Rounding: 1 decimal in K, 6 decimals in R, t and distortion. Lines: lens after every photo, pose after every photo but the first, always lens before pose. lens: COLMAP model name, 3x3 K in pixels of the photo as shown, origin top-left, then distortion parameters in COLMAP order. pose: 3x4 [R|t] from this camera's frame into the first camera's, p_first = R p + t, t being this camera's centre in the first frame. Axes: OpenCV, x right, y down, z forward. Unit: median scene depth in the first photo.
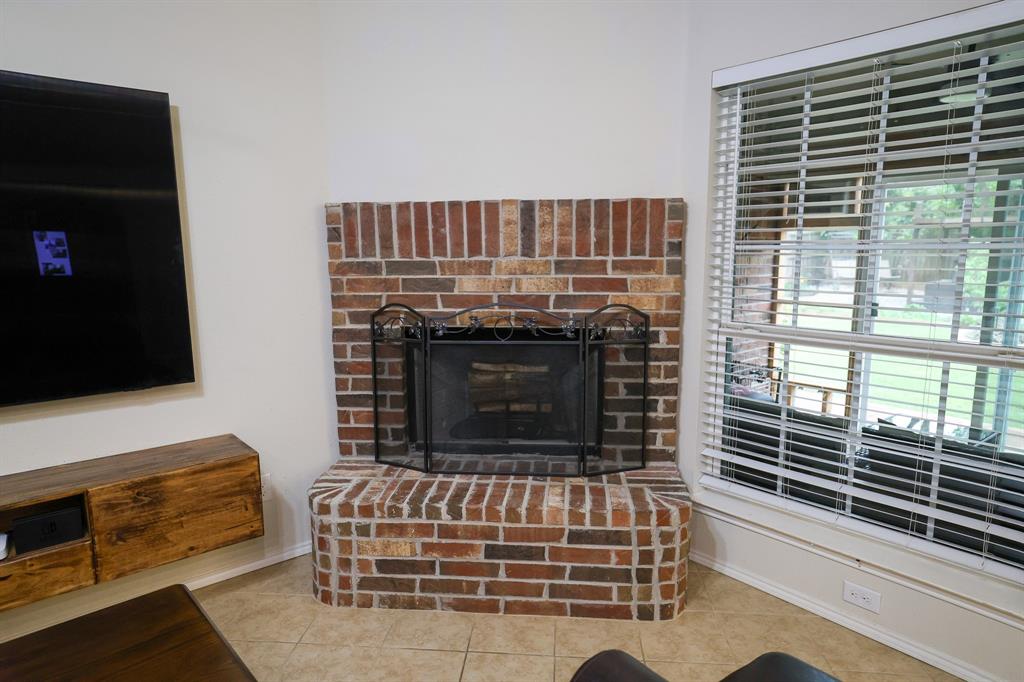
lens RADIAL K [[637.8, 0, 514.3], [0, 637.8, 344.0], [0, 0, 1]] dist [-0.005095, 0.017241]
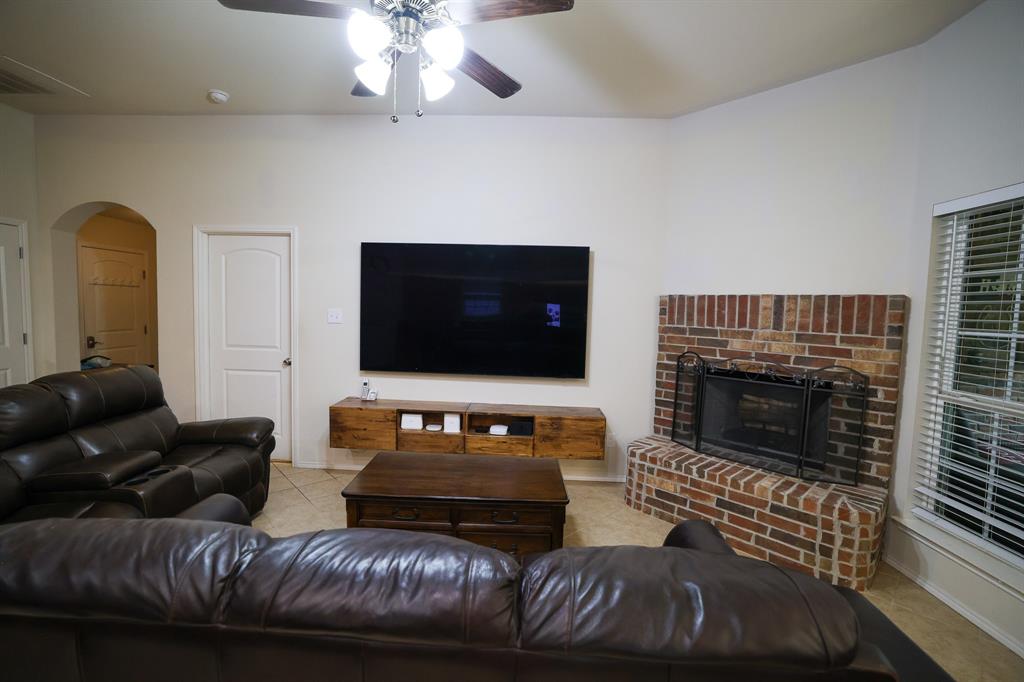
lens RADIAL K [[451.1, 0, 503.9], [0, 451.1, 333.6], [0, 0, 1]] dist [-0.038302, 0.017530]
pose [[0.727716, 0.067873, -0.682512, 0.288776], [-0.139649, 0.988910, -0.050556, 0.022561], [0.671512, 0.132102, 0.729123, -0.263038]]
